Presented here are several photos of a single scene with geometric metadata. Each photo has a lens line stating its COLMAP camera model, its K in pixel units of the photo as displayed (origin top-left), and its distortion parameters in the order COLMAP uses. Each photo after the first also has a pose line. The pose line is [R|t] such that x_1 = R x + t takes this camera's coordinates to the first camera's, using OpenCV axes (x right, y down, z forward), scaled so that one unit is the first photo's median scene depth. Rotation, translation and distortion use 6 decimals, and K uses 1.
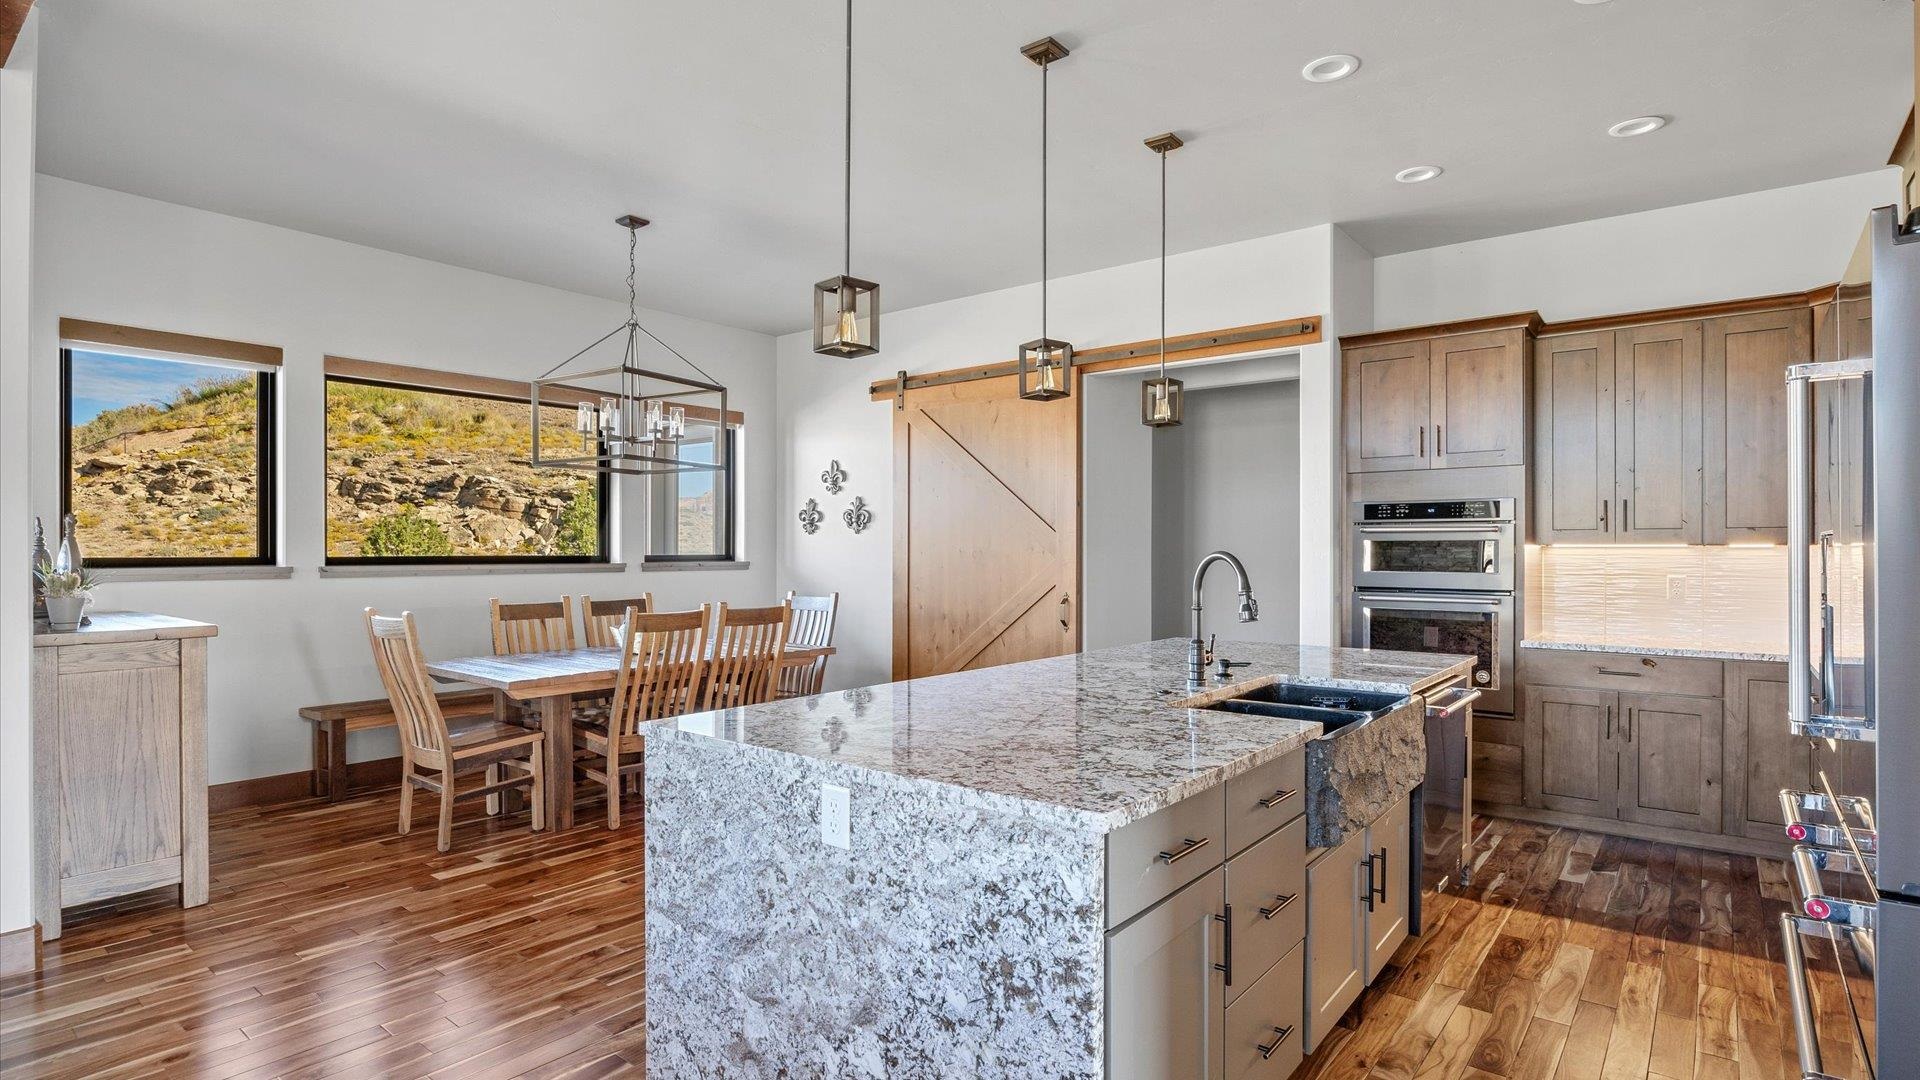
lens RADIAL K [[951.4, 0, 962.1], [0, 951.4, 544.5], [0, 0, 1]] dist [-0.002040, 0.000251]
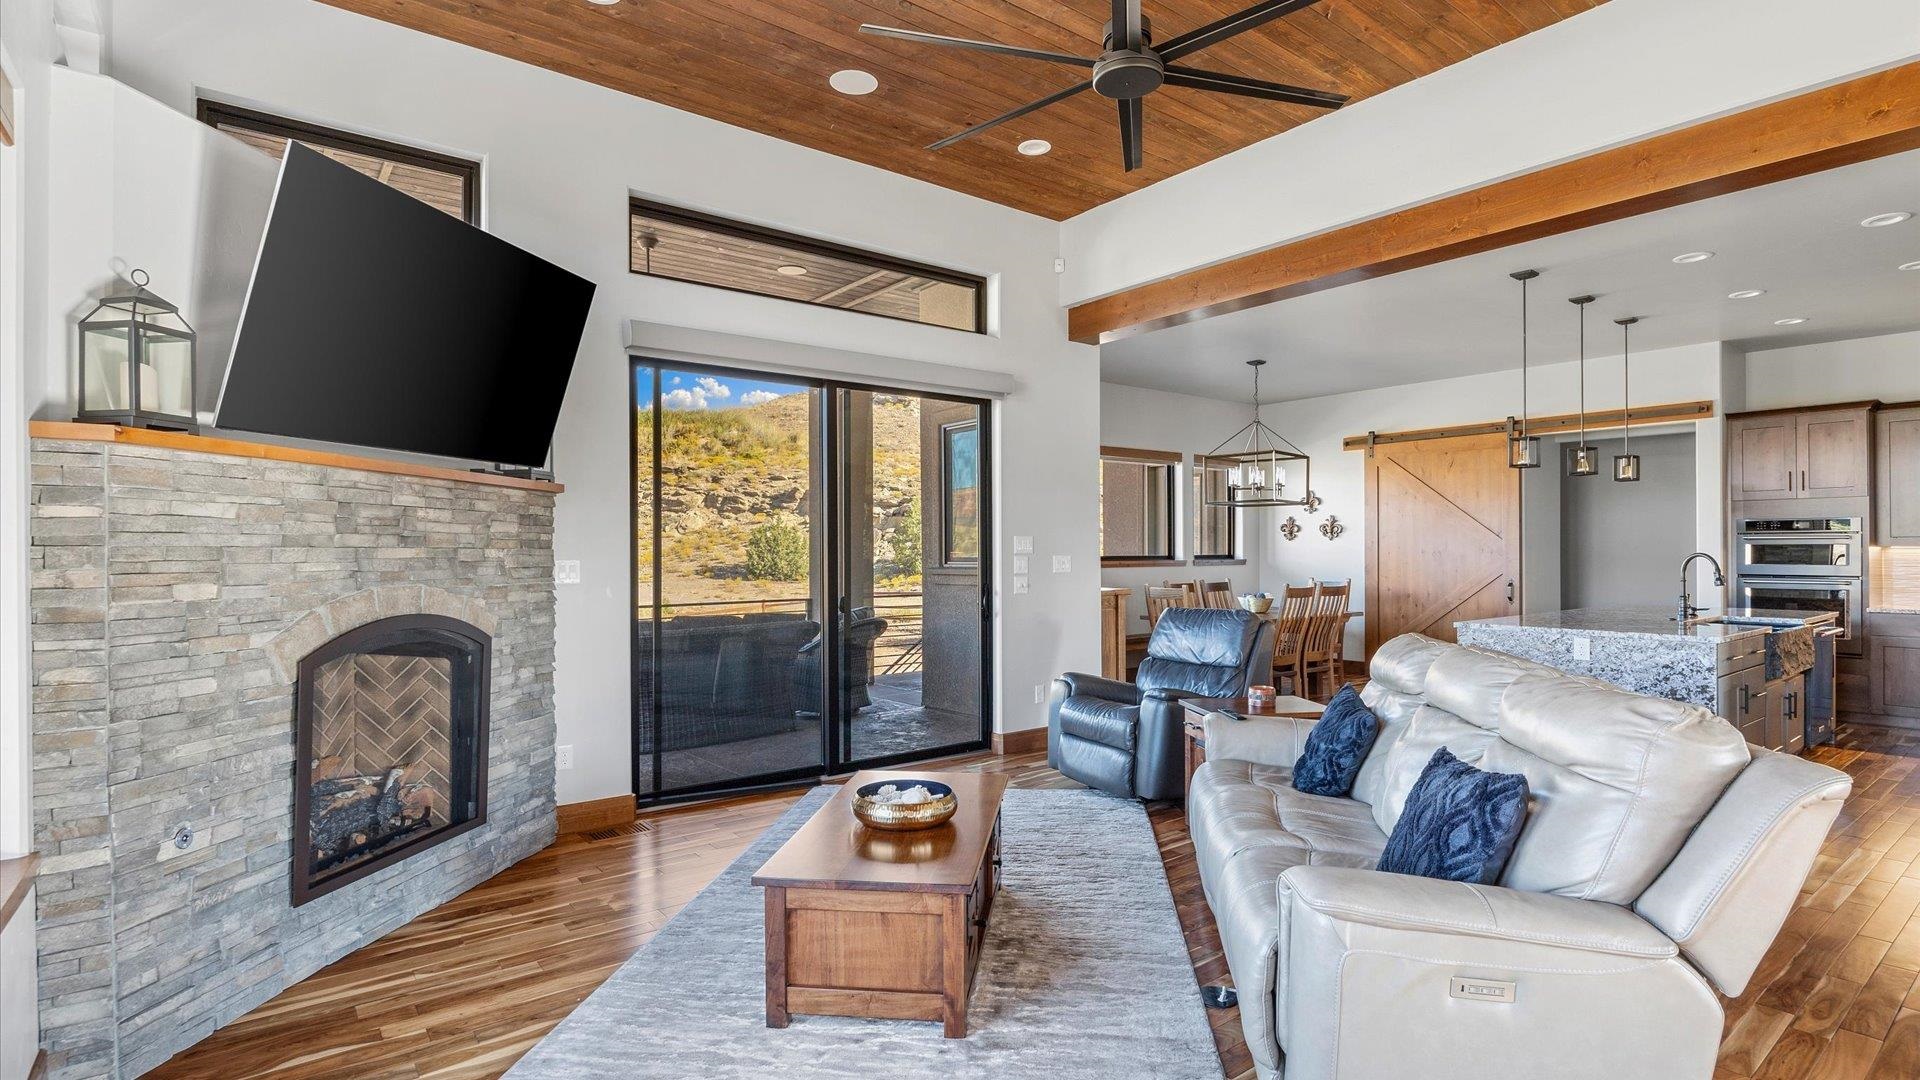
lens RADIAL K [[951.4, 0, 957.9], [0, 951.4, 543.6], [0, 0, 1]] dist [-0.002040, 0.000251]
pose [[0.975466, -0.005615, -0.220078, -0.476363], [0.005428, 0.999984, -0.001455, -0.009722], [0.220082, 0.000225, 0.975481, -0.772073]]
